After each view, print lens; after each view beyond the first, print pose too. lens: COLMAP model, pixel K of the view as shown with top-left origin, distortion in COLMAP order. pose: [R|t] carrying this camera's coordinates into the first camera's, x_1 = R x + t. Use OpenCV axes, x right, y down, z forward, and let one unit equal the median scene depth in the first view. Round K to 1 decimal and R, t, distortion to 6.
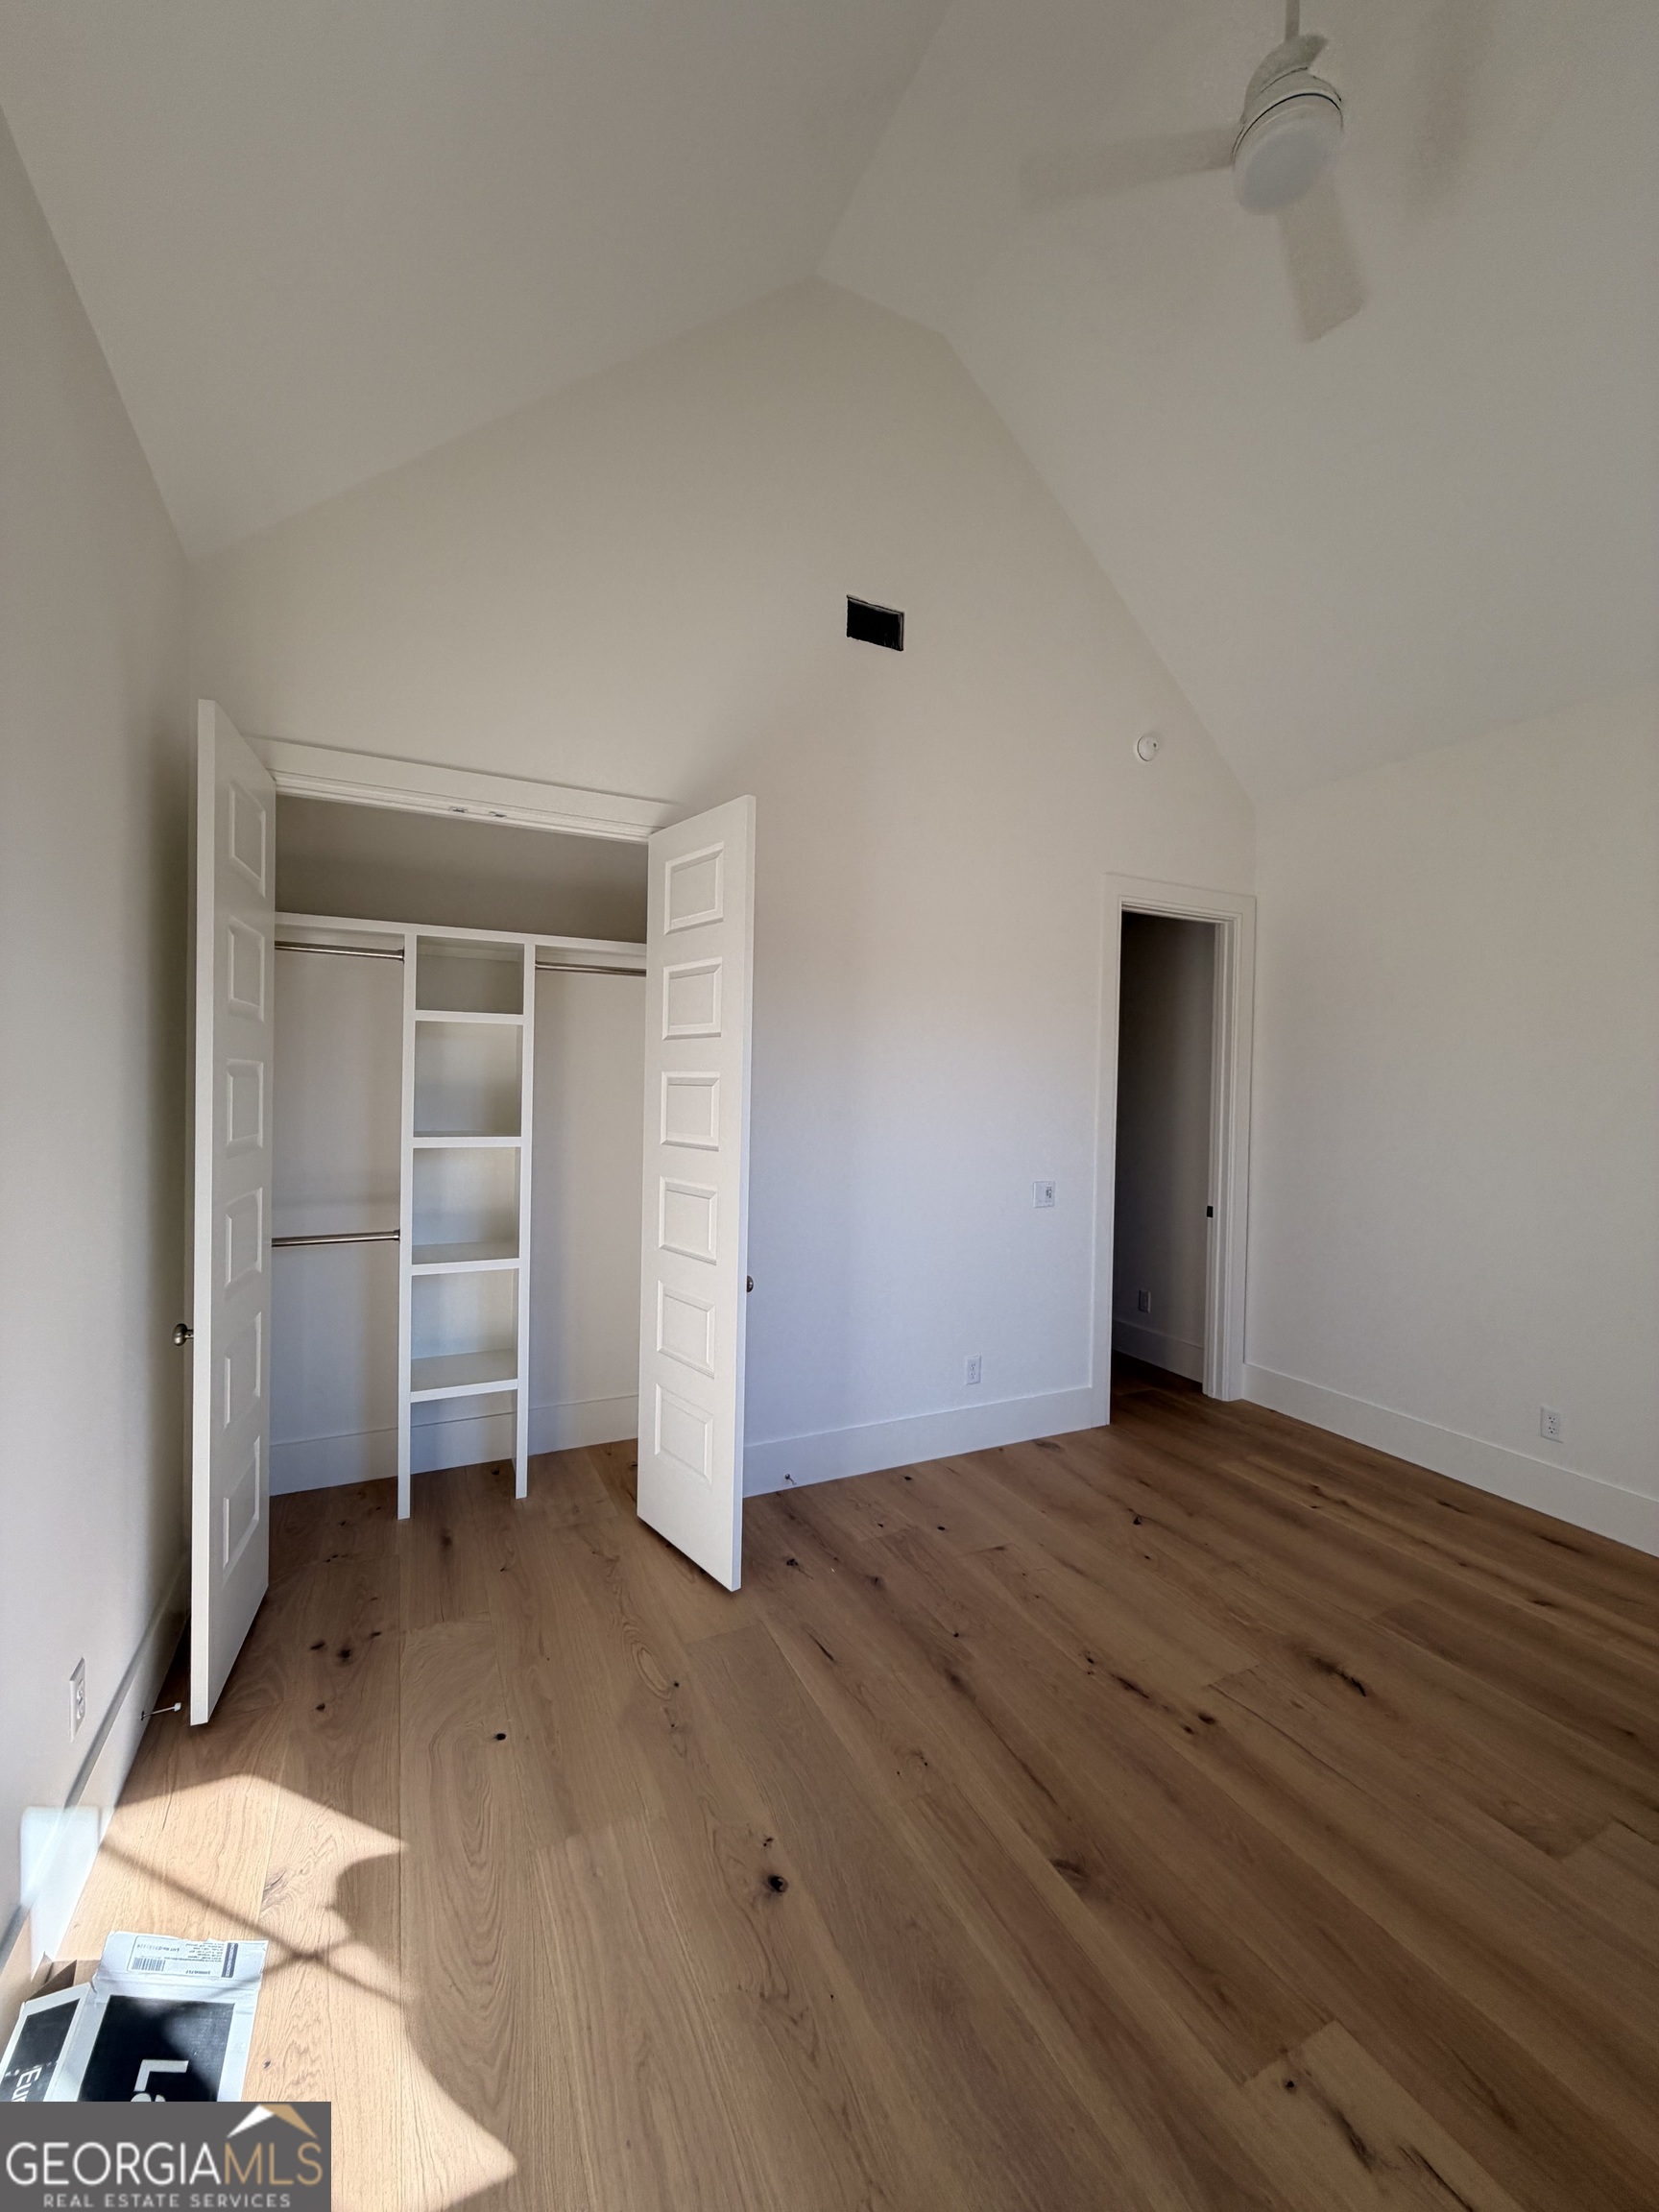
lens RADIAL K [[883.1, 0, 826.0], [0, 883.1, 1101.1], [0, 0, 1]] dist [0.000801, -0.000412]
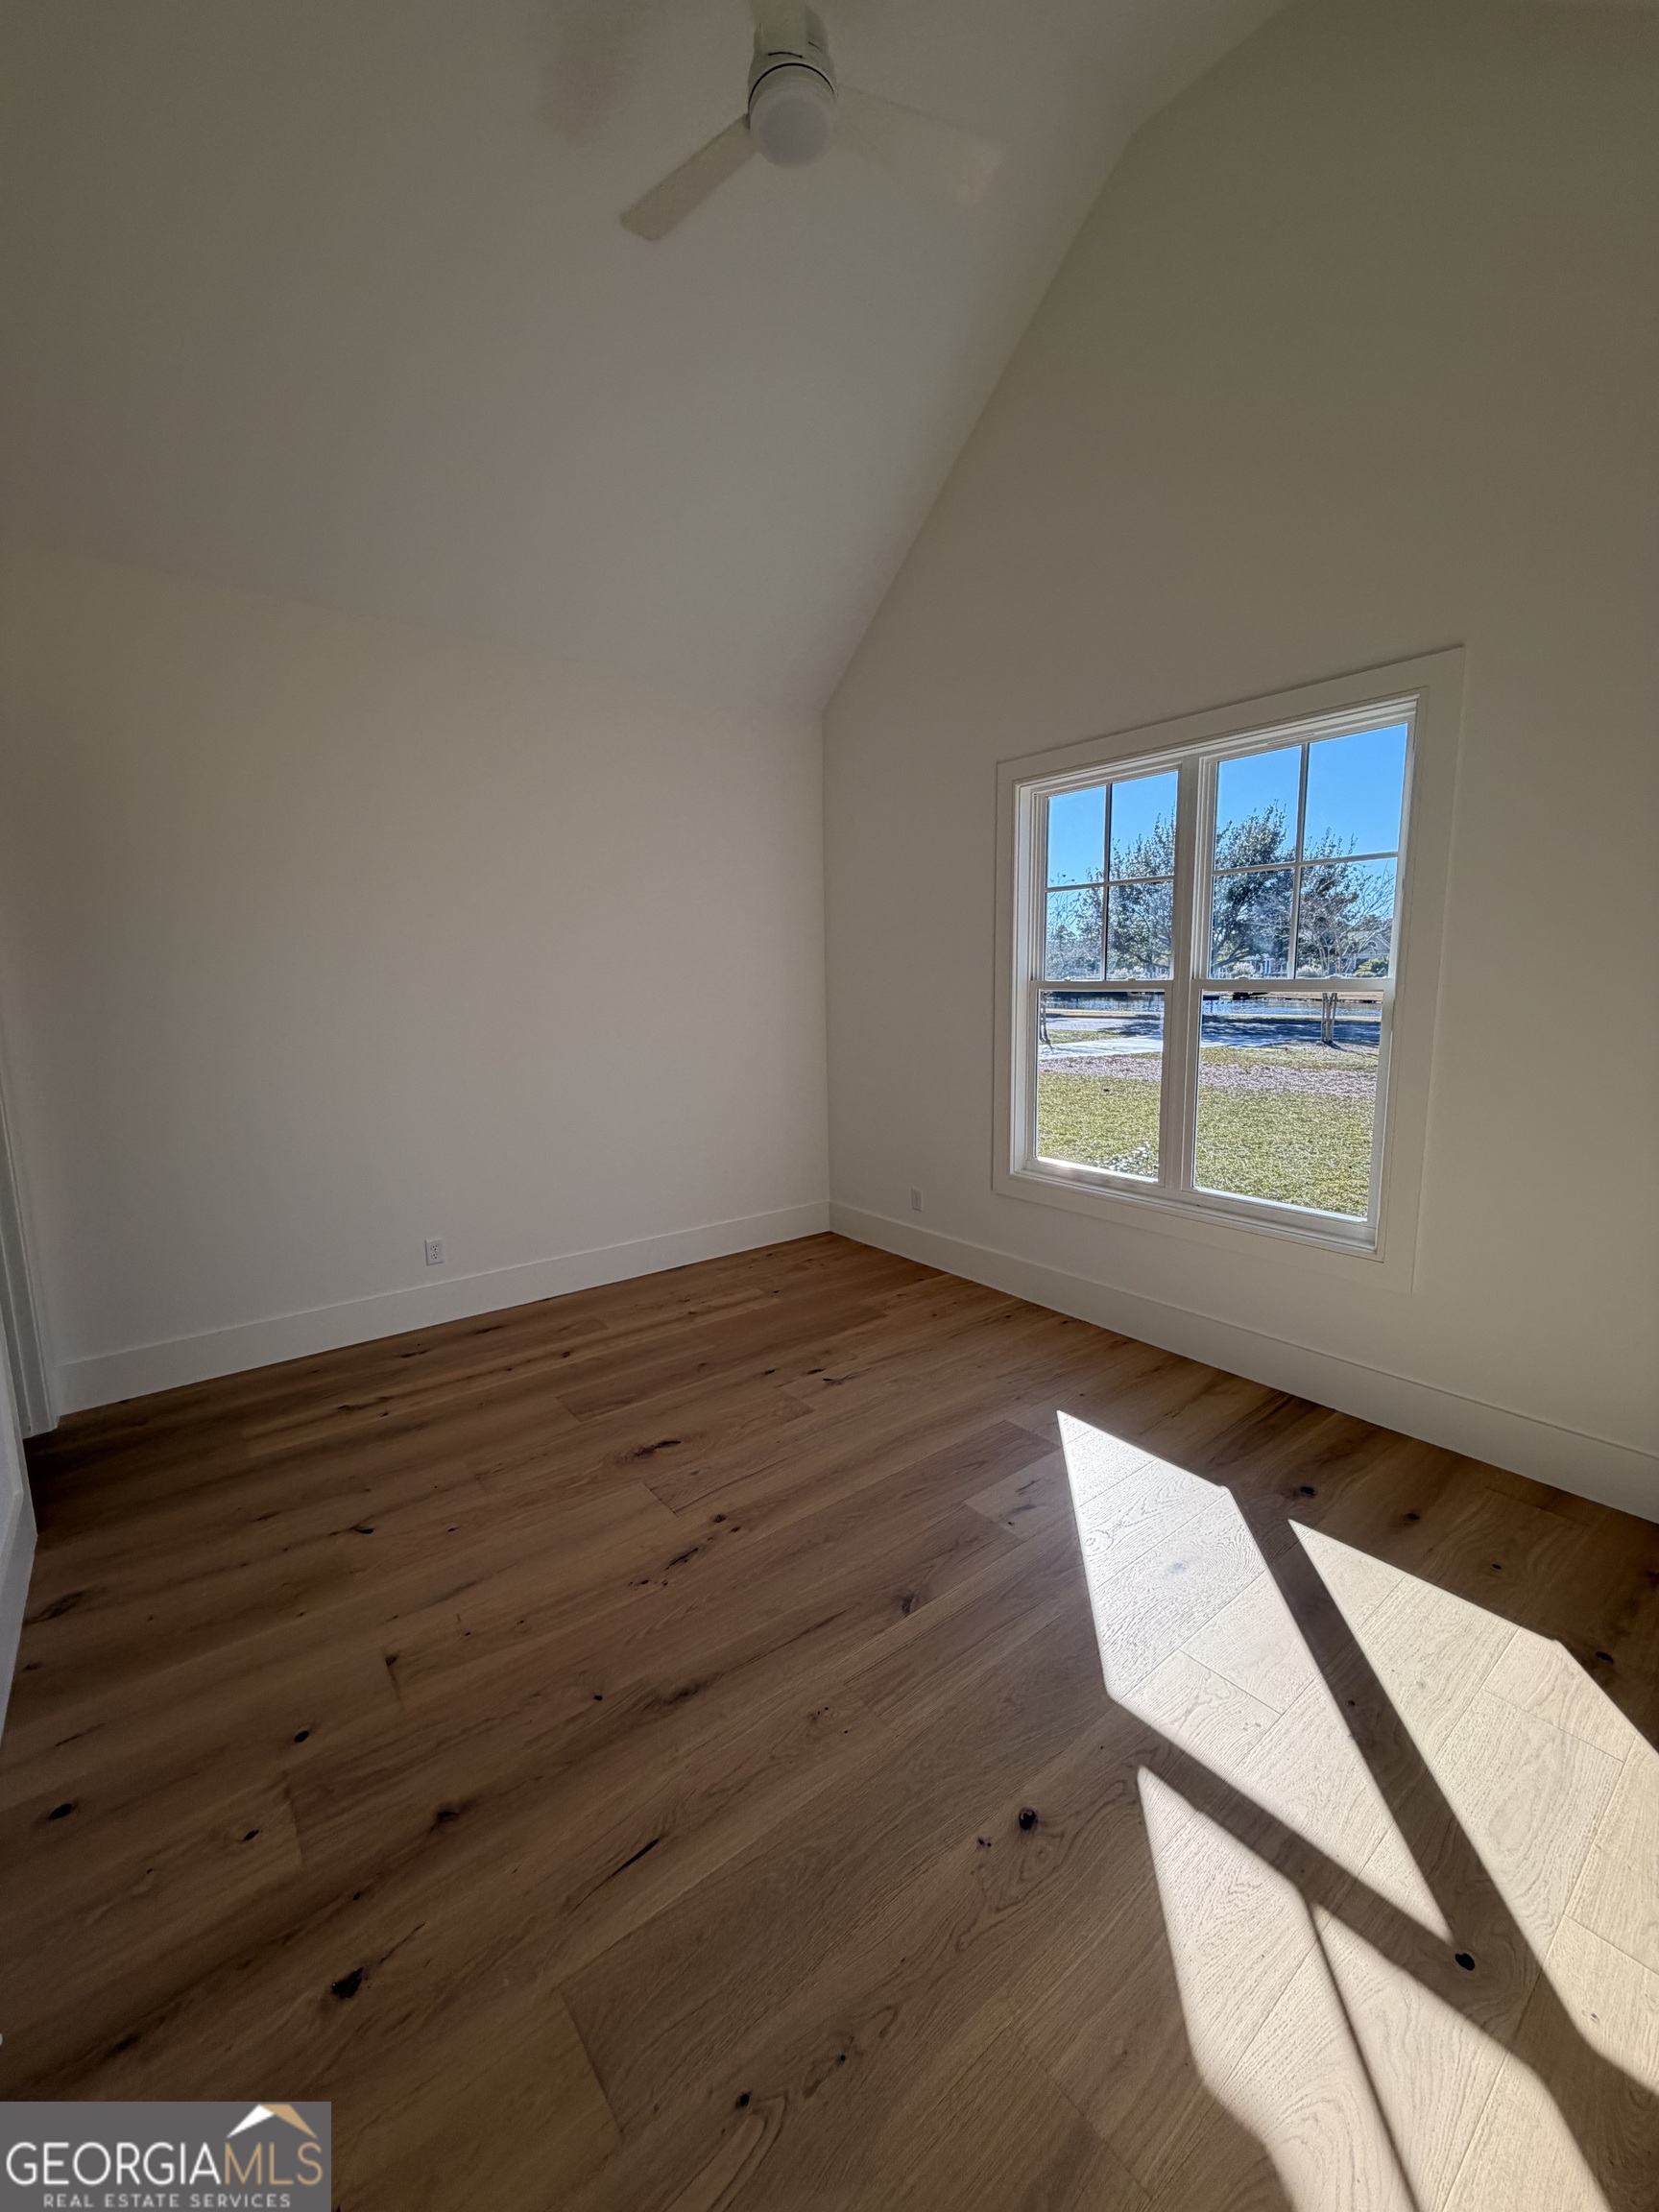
lens RADIAL K [[883.1, 0, 825.5], [0, 883.1, 1106.0], [0, 0, 1]] dist [0.000801, -0.000412]
pose [[-0.219327, -0.157192, 0.962905, -0.539997], [0.027222, 0.985566, 0.167092, -0.021049], [-0.975271, 0.062860, -0.211882, 0.920893]]
